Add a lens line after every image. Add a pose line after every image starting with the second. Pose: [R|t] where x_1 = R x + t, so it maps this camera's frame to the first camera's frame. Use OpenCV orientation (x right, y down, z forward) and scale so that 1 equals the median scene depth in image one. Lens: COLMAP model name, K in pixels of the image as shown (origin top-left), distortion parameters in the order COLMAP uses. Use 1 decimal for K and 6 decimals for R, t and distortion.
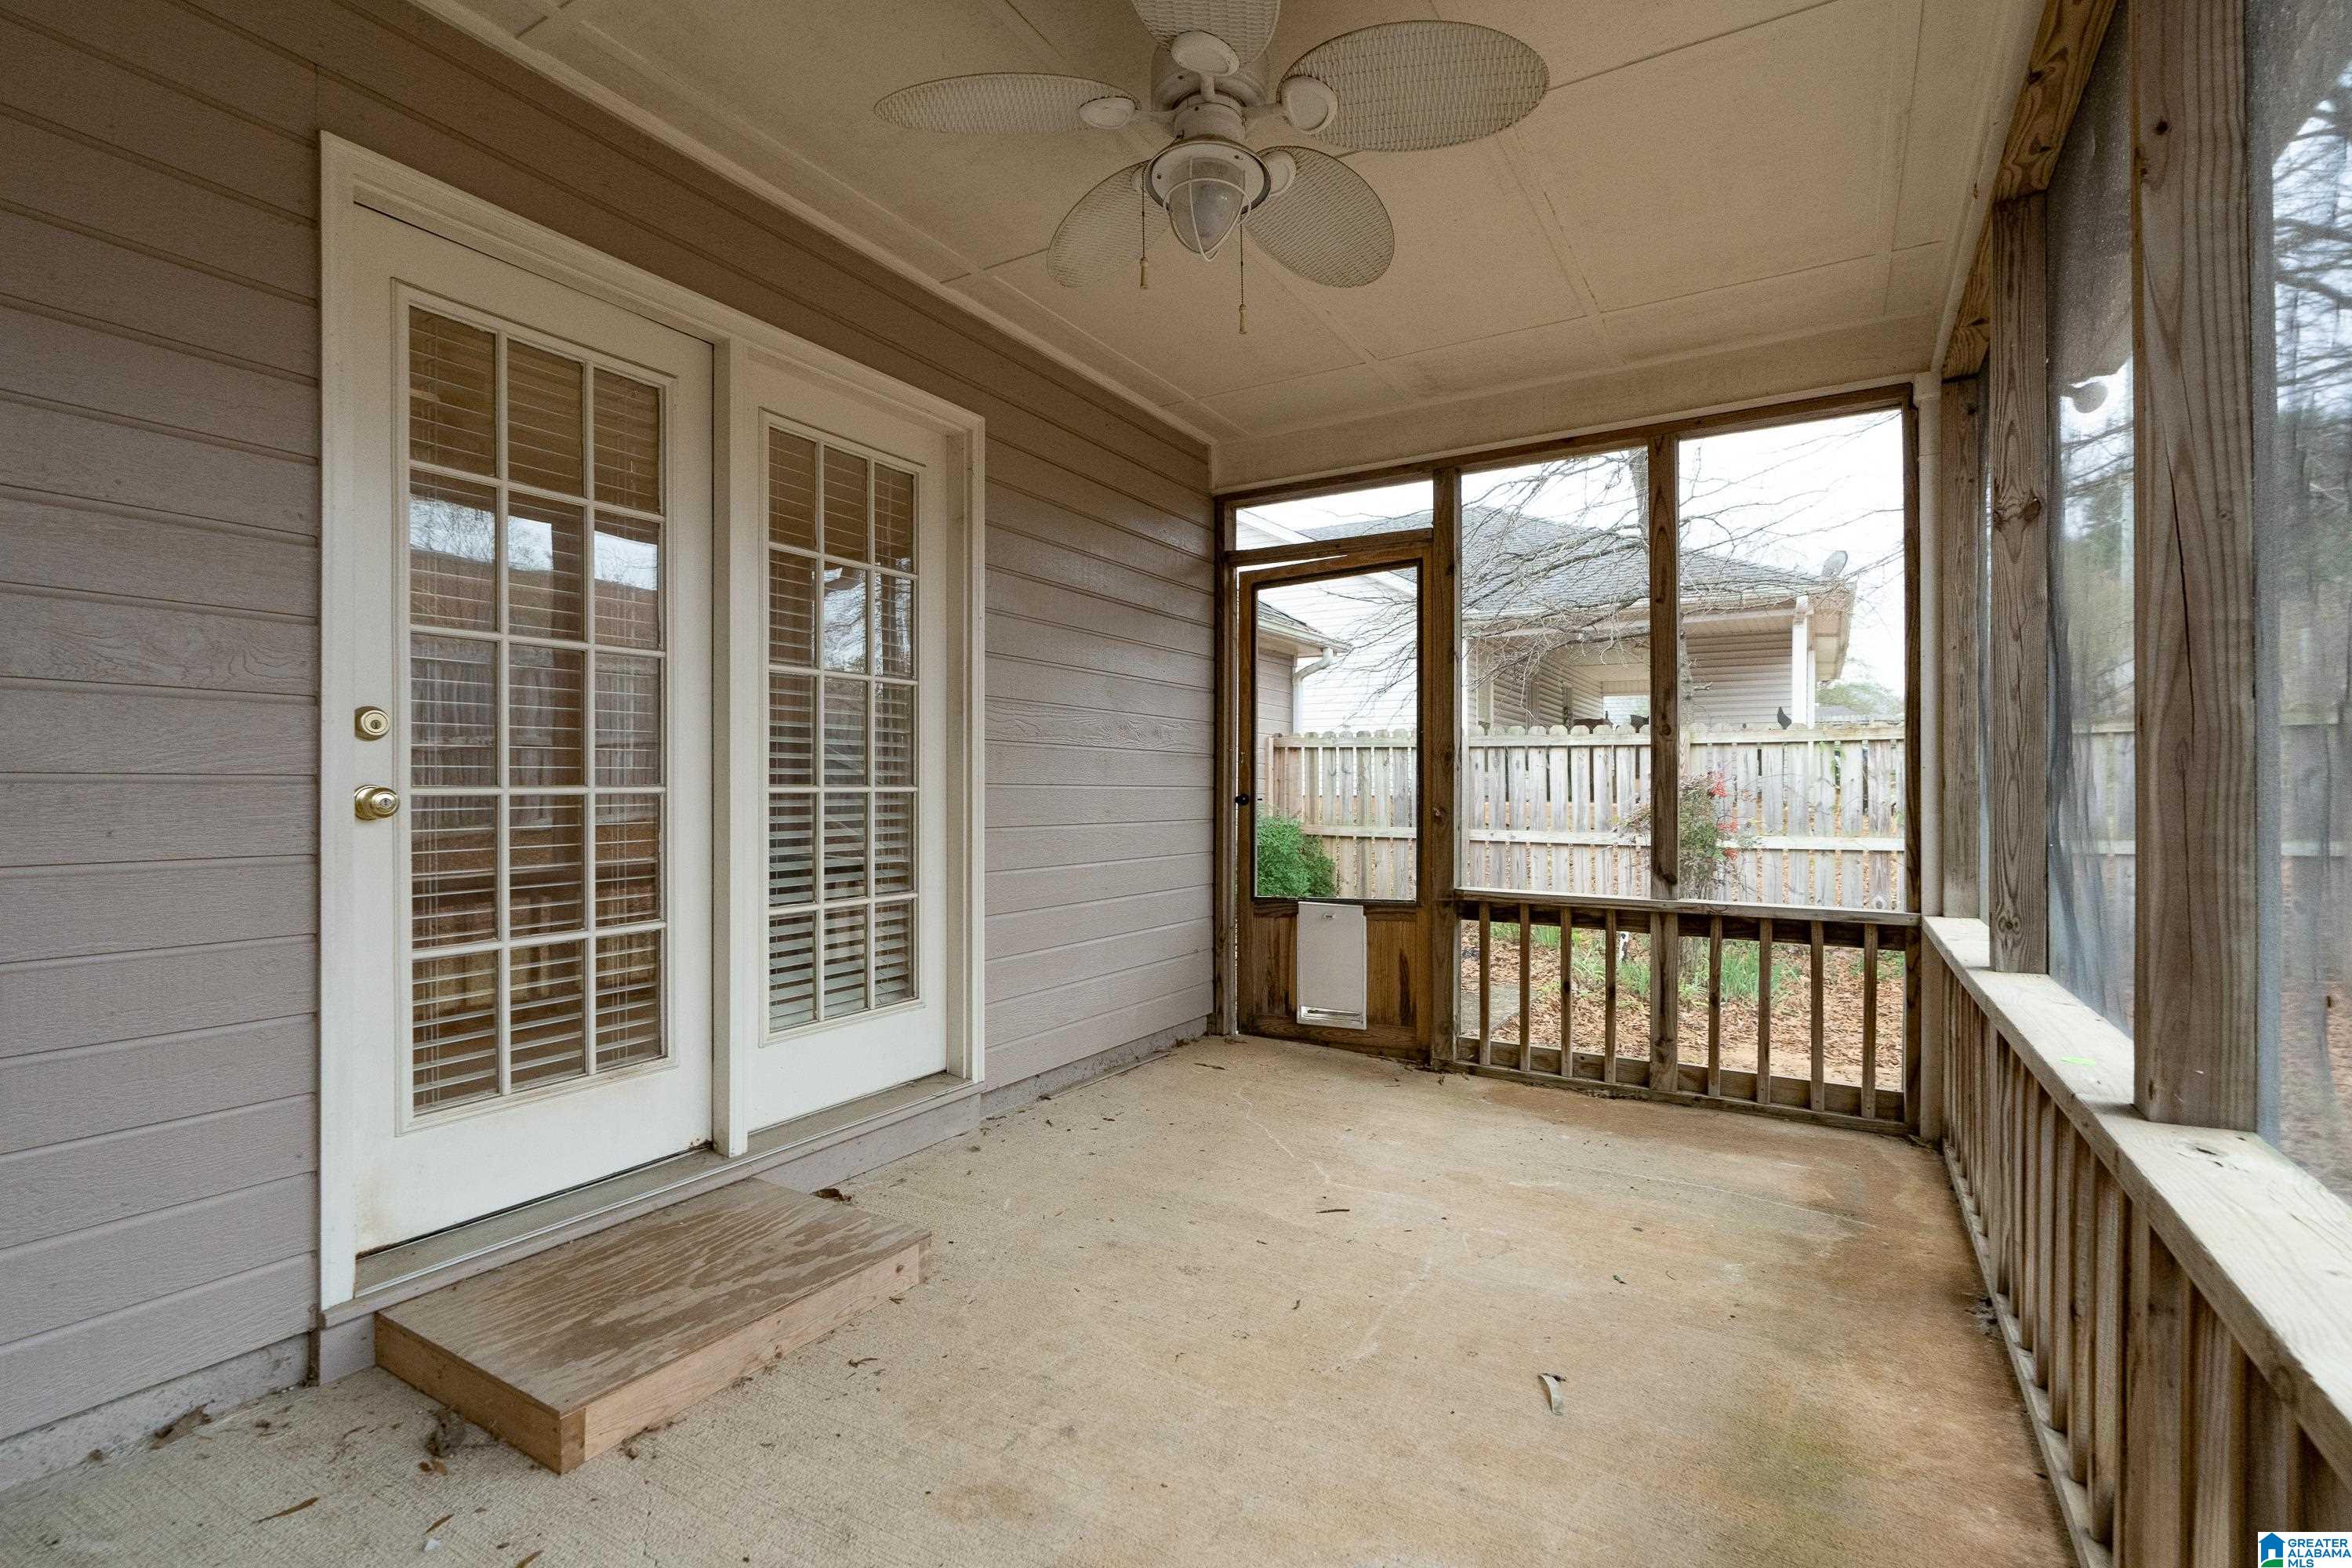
lens RADIAL K [[1068.3, 0, 1180.8], [0, 1068.3, 784.5], [0, 0, 1]] dist [-0.009540, 0.003619]
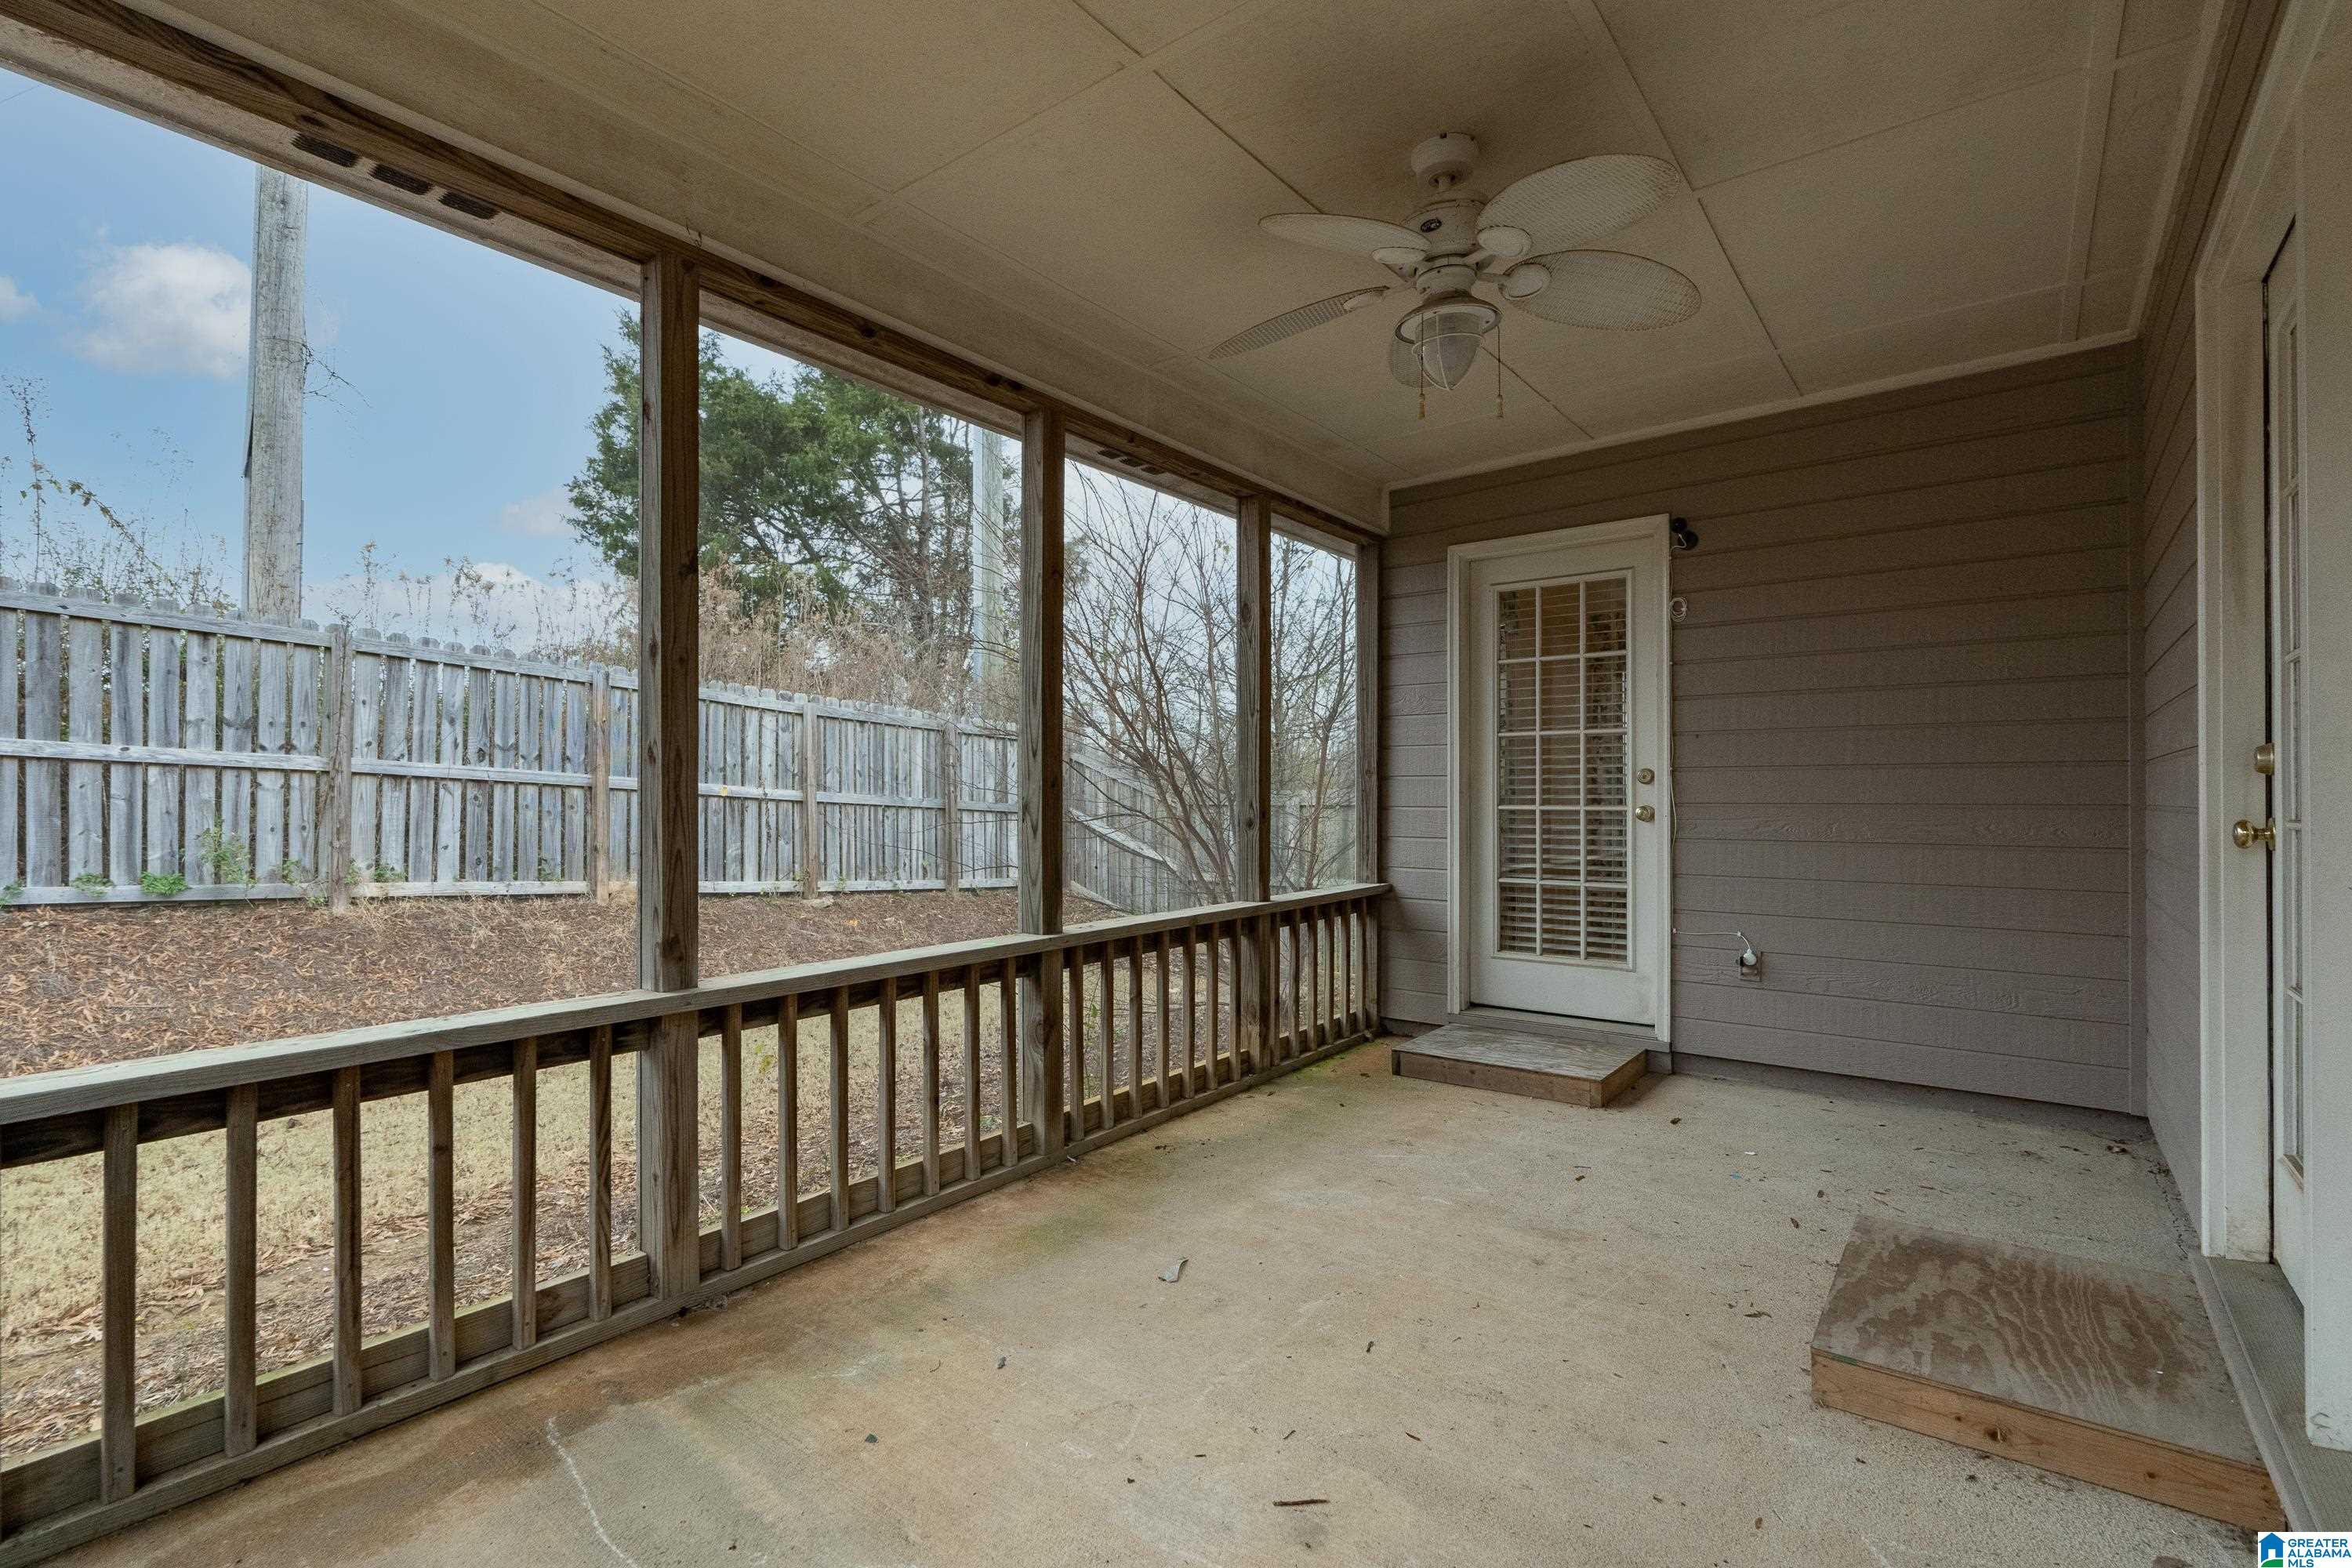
lens RADIAL K [[1068.3, 0, 1170.8], [0, 1068.3, 787.6], [0, 0, 1]] dist [-0.009540, 0.003619]
pose [[-0.994431, -0.003977, 0.105318, 0.195740], [-0.004841, 0.999957, -0.007949, -0.011851], [-0.105282, -0.008415, -0.994407, 2.054821]]
